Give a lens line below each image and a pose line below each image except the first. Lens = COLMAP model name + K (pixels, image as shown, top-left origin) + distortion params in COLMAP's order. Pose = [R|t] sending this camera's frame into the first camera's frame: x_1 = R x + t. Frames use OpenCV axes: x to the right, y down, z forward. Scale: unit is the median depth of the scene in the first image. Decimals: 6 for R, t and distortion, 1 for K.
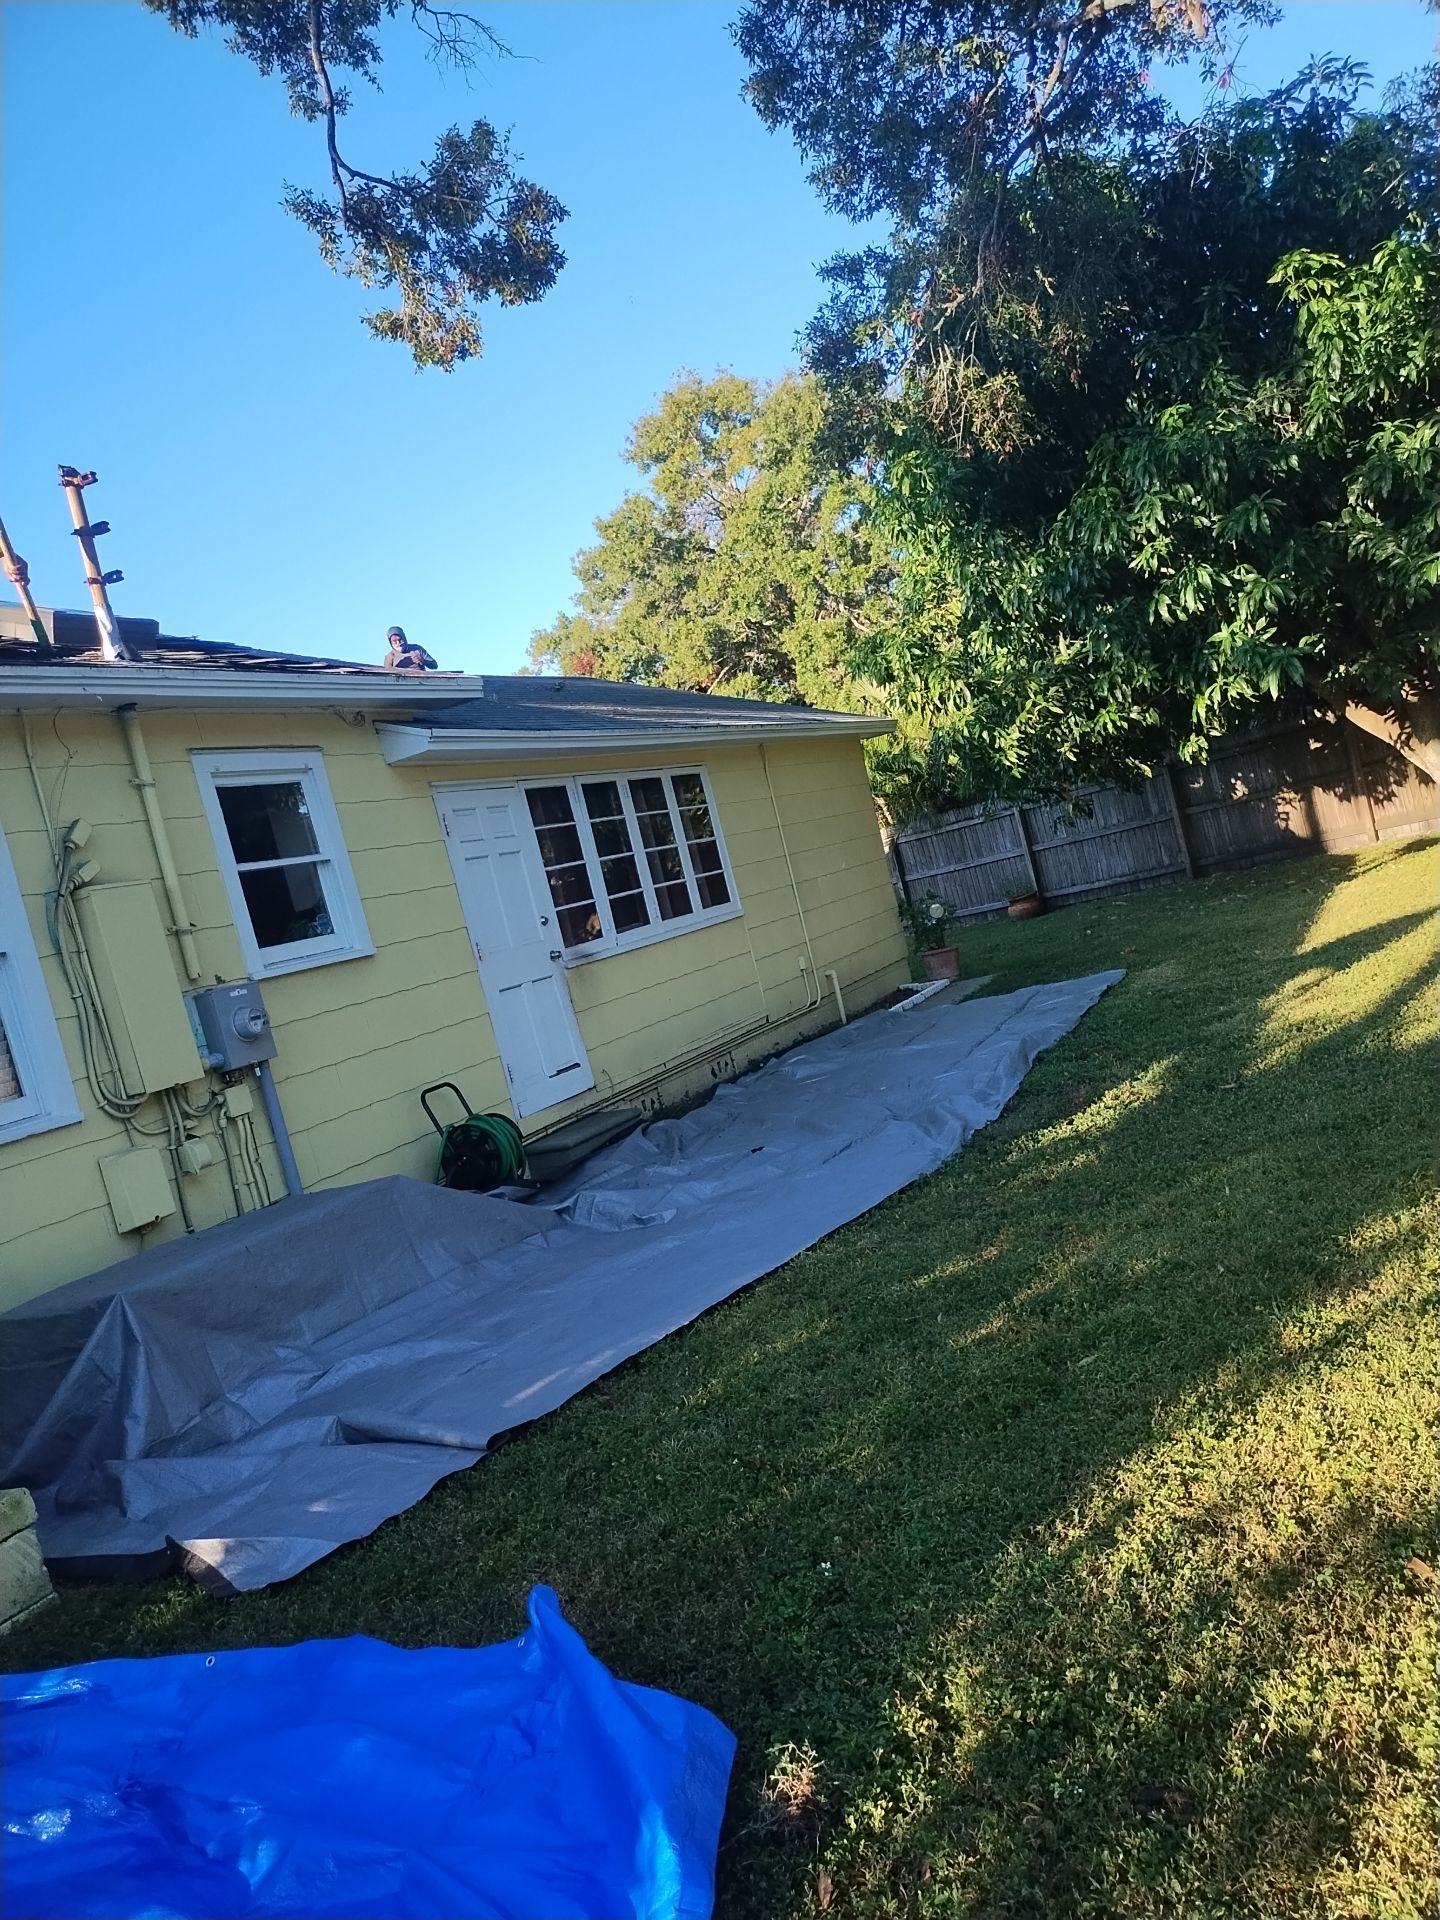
lens RADIAL K [[1464.3, 0, 720.0], [0, 1464.3, 960.0], [0, 0, 1]] dist [0.019759, -0.017500]
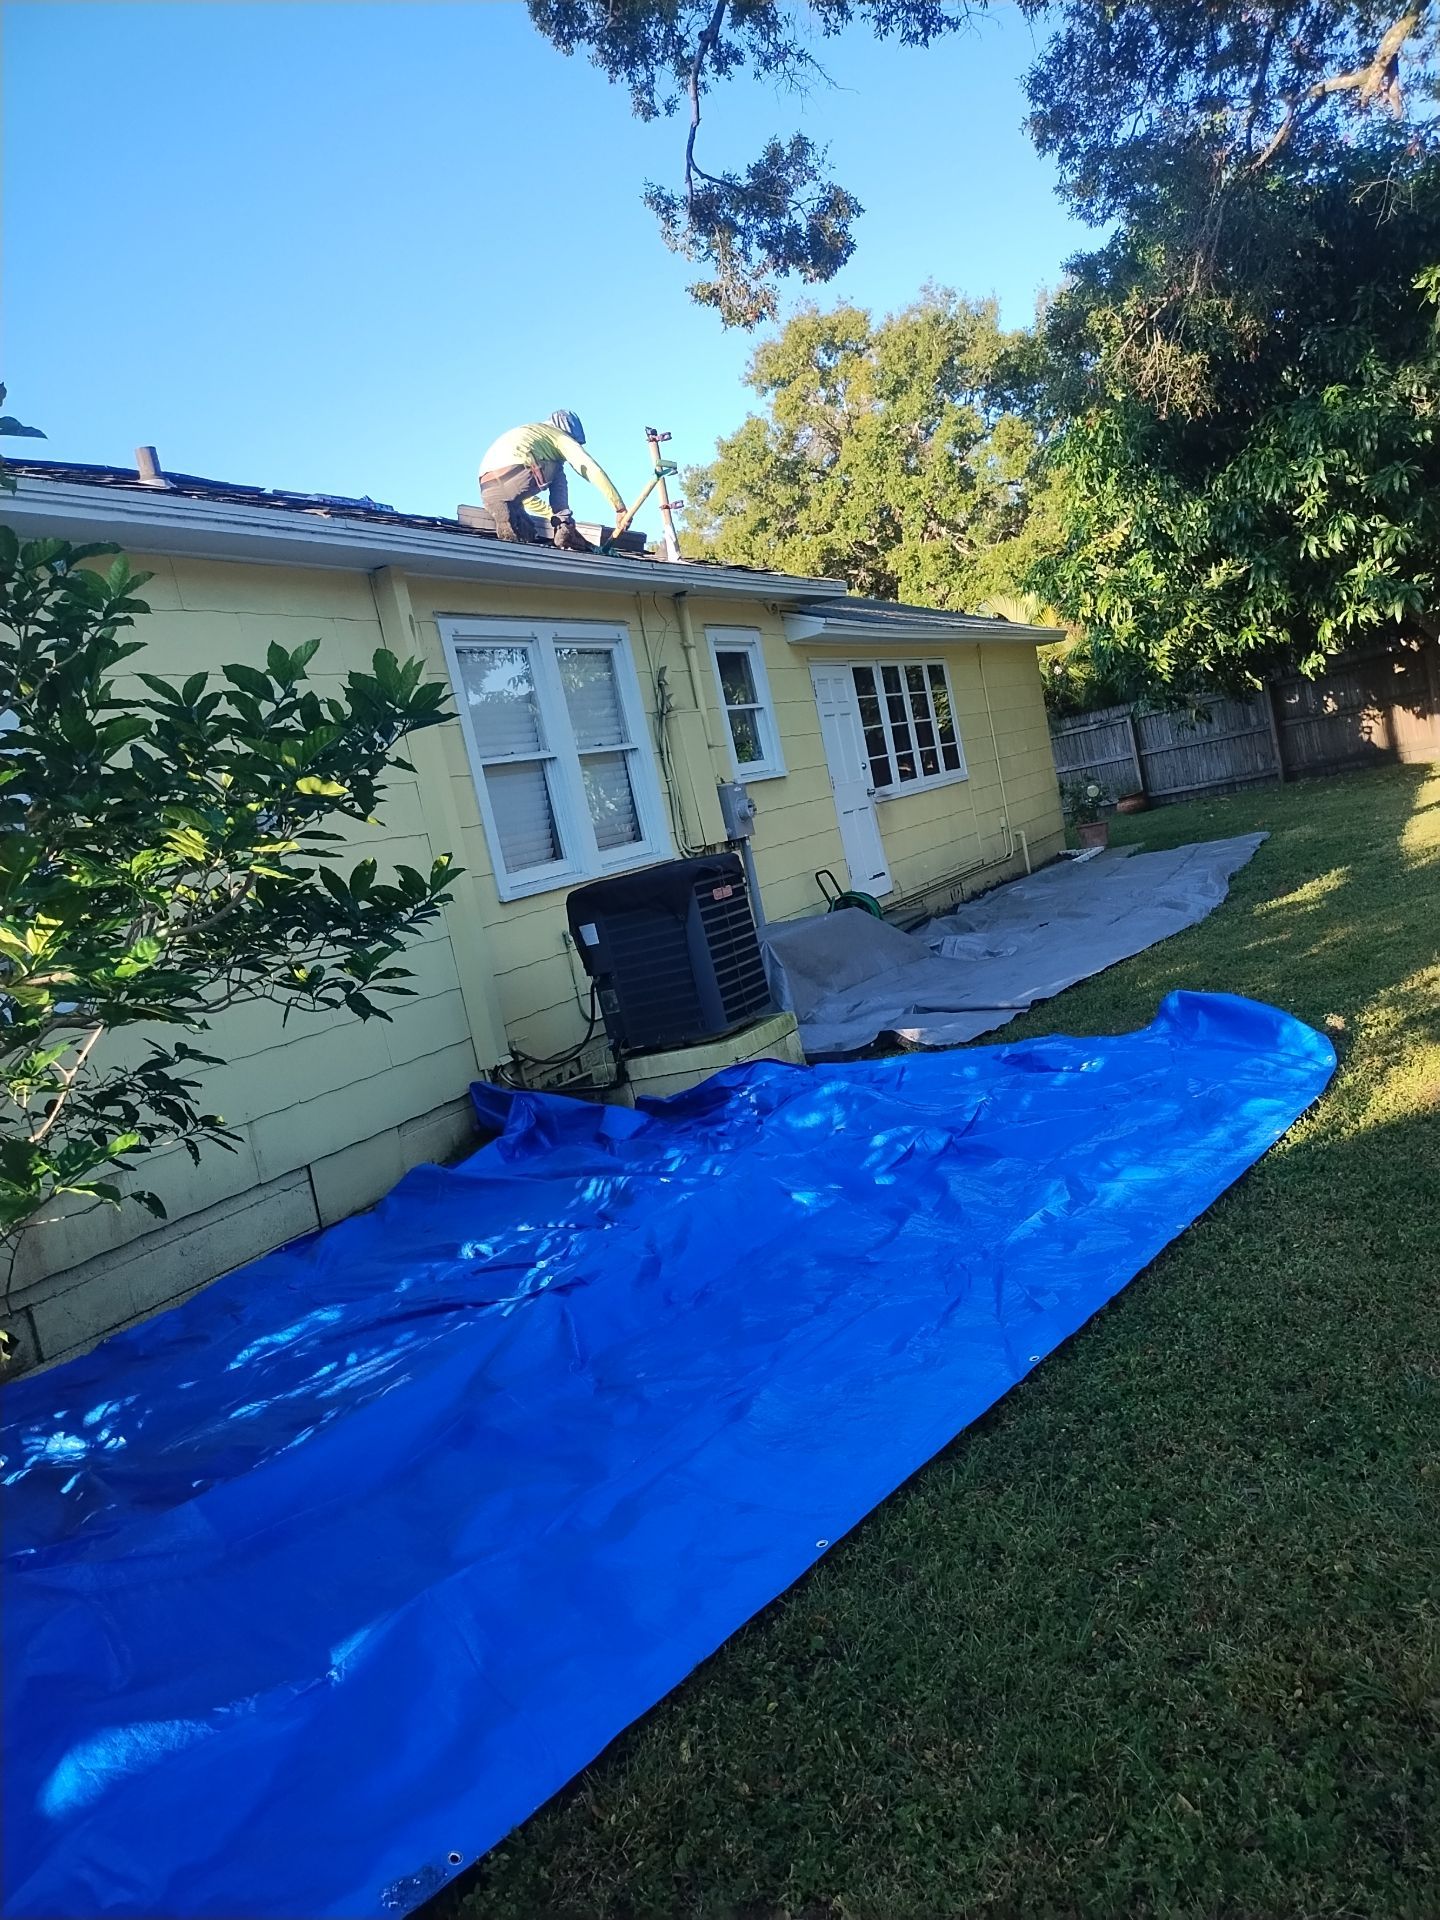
lens RADIAL K [[1474.0, 0, 718.7], [0, 1474.0, 988.3], [0, 0, 1]] dist [-0.002212, -0.001558]
pose [[0.999298, 0.037405, -0.001858, -0.190473], [-0.037182, 0.996820, 0.070484, 0.067964], [0.004489, -0.070365, 0.997511, -0.291142]]
